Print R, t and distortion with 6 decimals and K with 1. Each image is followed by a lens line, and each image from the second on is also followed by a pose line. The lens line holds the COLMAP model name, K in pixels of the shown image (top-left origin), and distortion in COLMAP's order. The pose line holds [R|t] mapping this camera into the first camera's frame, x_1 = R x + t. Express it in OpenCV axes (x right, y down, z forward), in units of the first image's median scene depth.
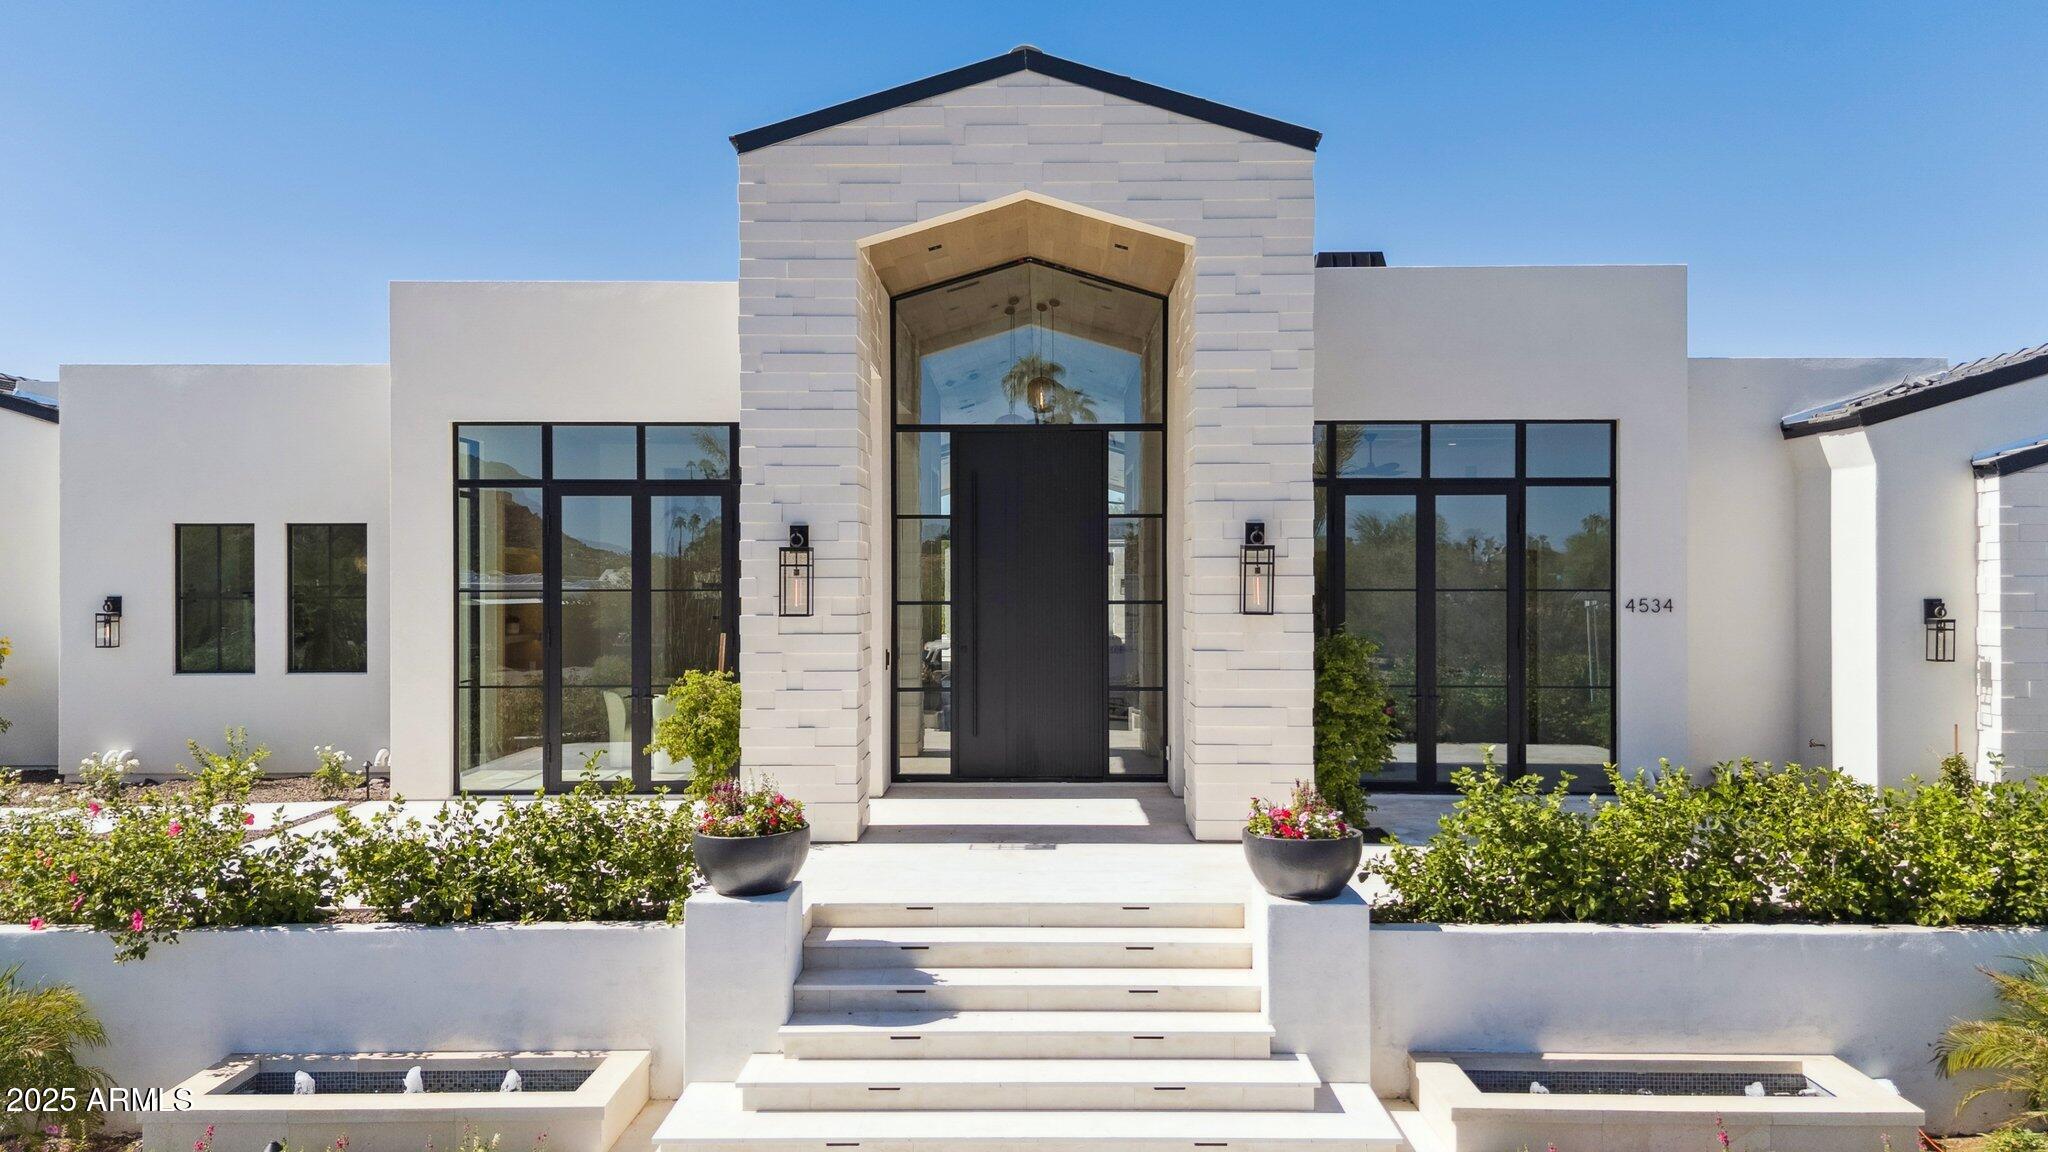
lens RADIAL K [[1573.2, 0, 1024.0], [0, 1573.2, 576.0], [0, 0, 1]] dist [0.032509, -0.072843]
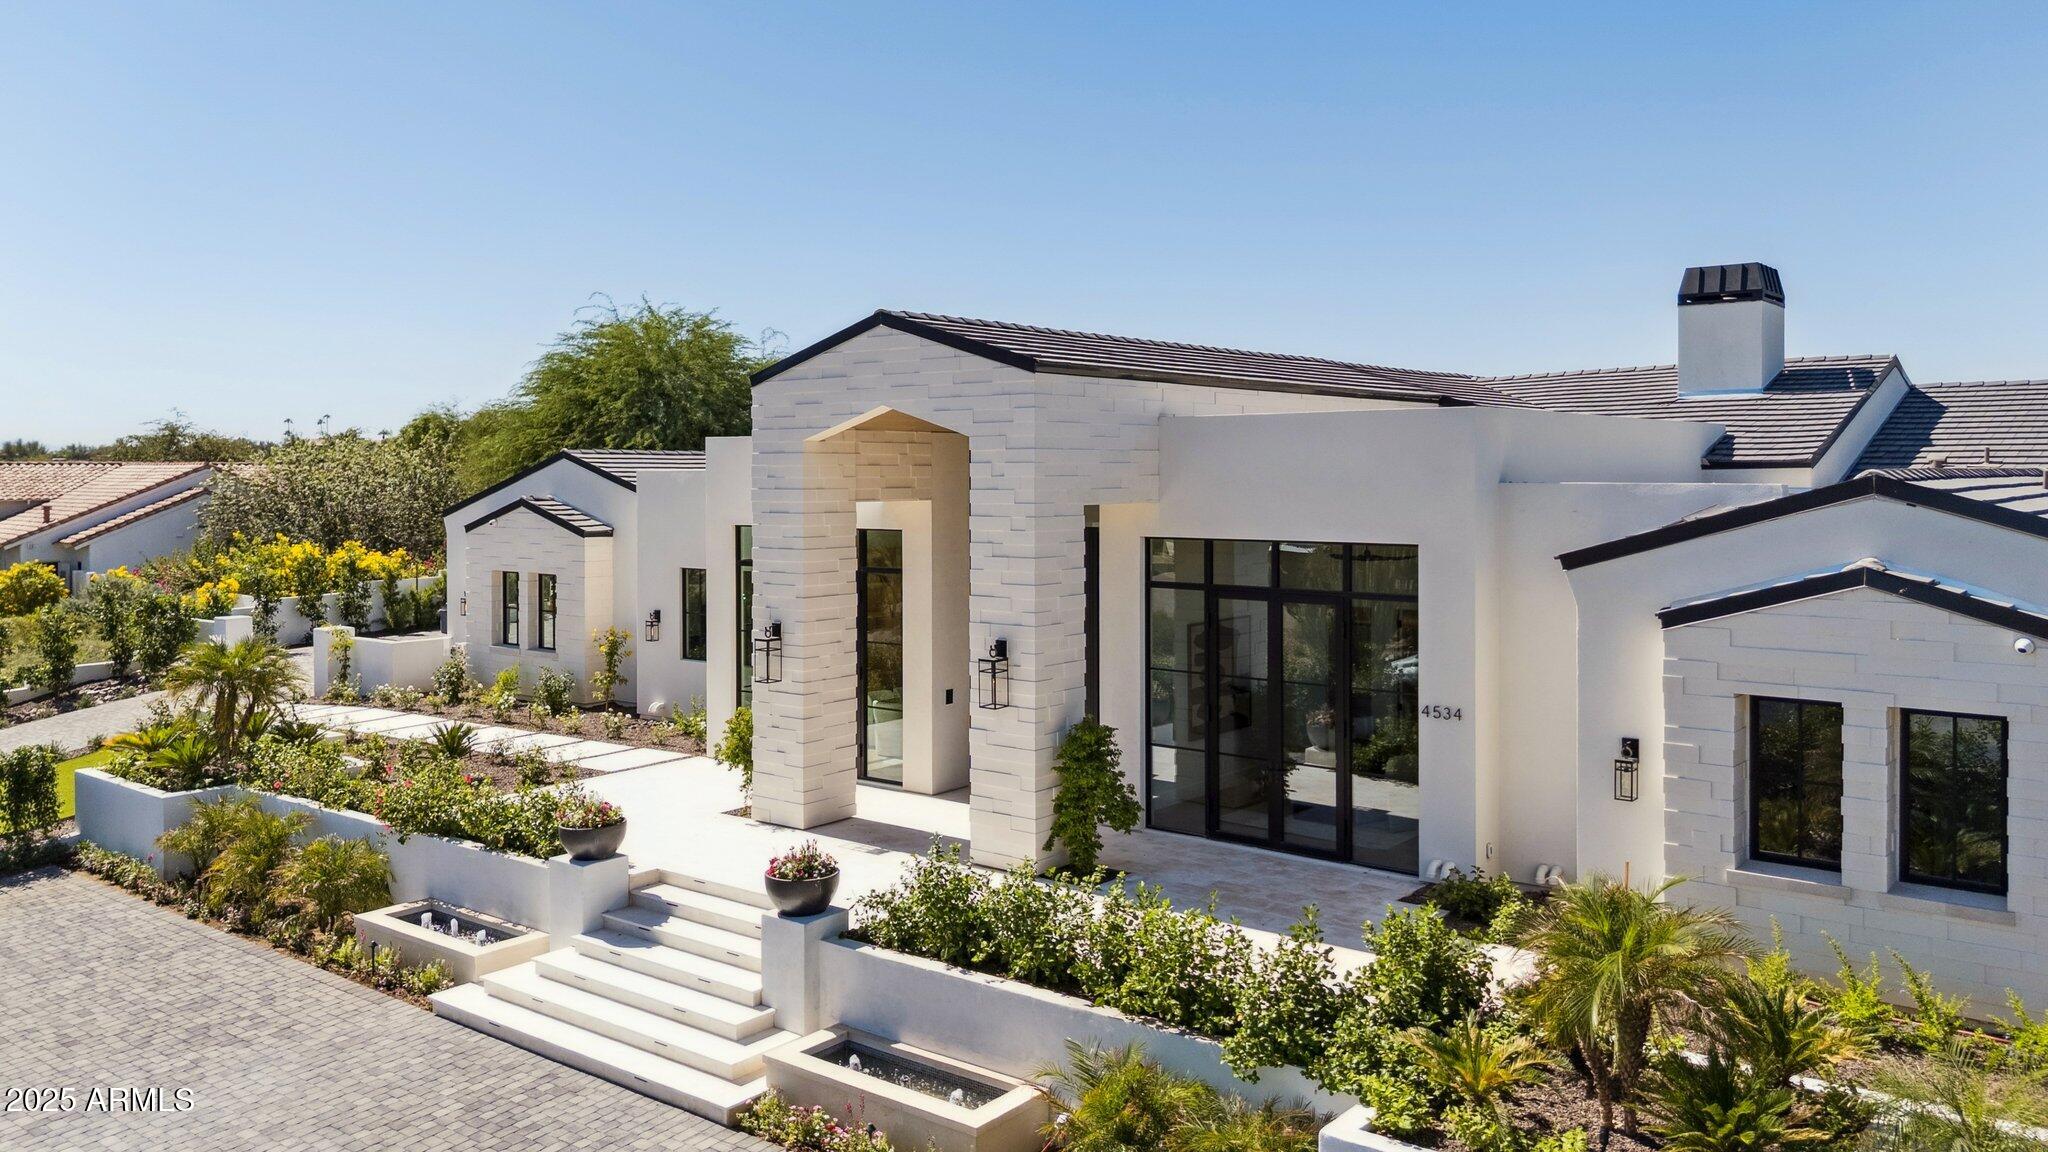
lens RADIAL K [[1603.6, 0, 1018.4], [0, 1603.6, 484.9], [0, 0, 1]] dist [0.039434, -0.003010]
pose [[0.779866, 0.005999, -0.625918, 1.040905], [0.003064, 0.999905, 0.013402, -0.189687], [0.625939, -0.012370, 0.779774, -0.095124]]
